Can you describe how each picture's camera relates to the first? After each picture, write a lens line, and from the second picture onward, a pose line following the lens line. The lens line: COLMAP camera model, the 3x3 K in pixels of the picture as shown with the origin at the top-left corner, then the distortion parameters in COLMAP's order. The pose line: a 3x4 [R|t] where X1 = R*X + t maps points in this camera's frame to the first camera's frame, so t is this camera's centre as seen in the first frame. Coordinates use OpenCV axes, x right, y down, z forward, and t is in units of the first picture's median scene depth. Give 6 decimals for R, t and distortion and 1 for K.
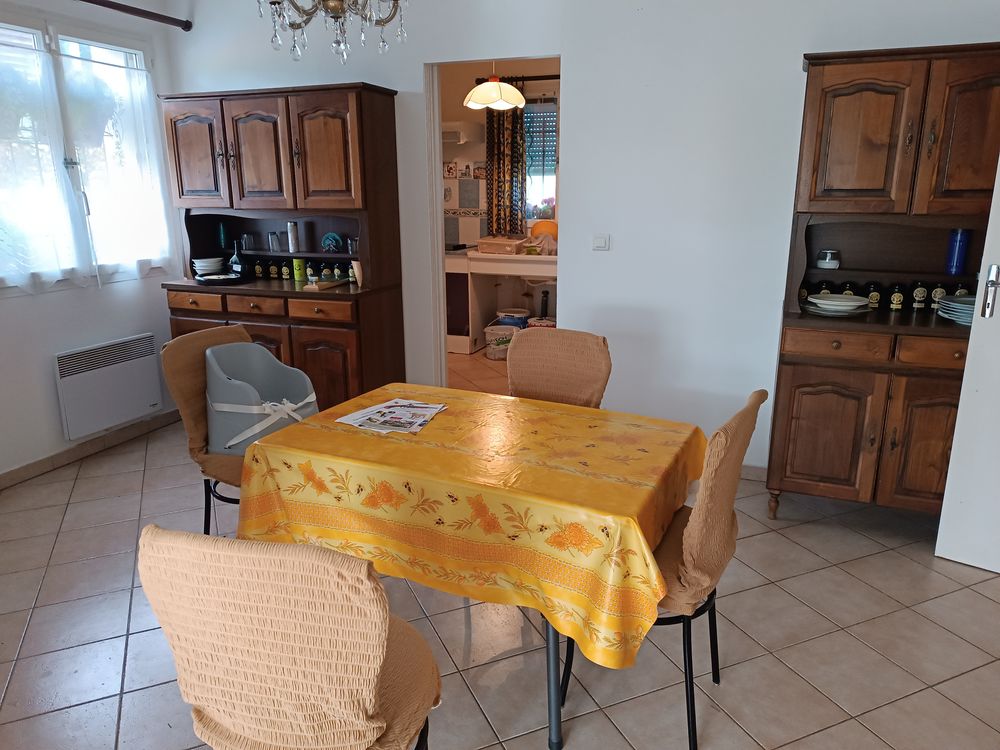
lens RADIAL K [[715.3, 0, 496.9], [0, 715.3, 377.2], [0, 0, 1]] dist [0.046049, -0.030787]
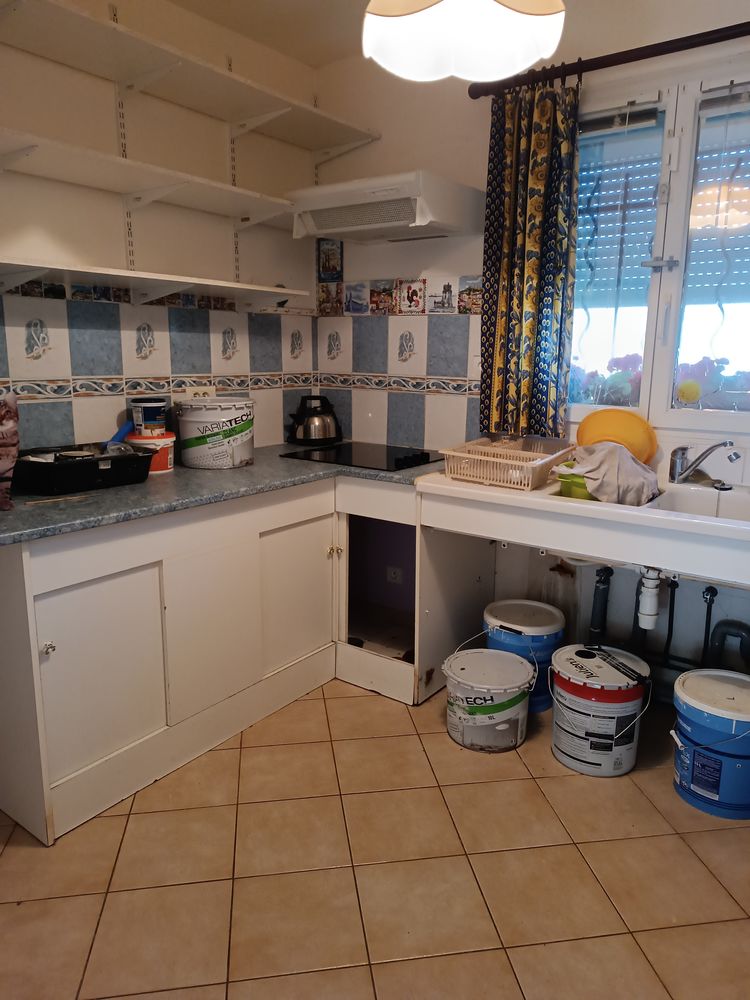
lens RADIAL K [[708.1, 0, 380.8], [0, 708.1, 500.3], [0, 0, 1]] dist [0.031928, -0.006961]
pose [[0.968306, 0.065038, -0.241149, 0.048765], [-0.077616, 0.996055, -0.043022, -0.171084], [0.237399, 0.060375, 0.969534, 0.710861]]
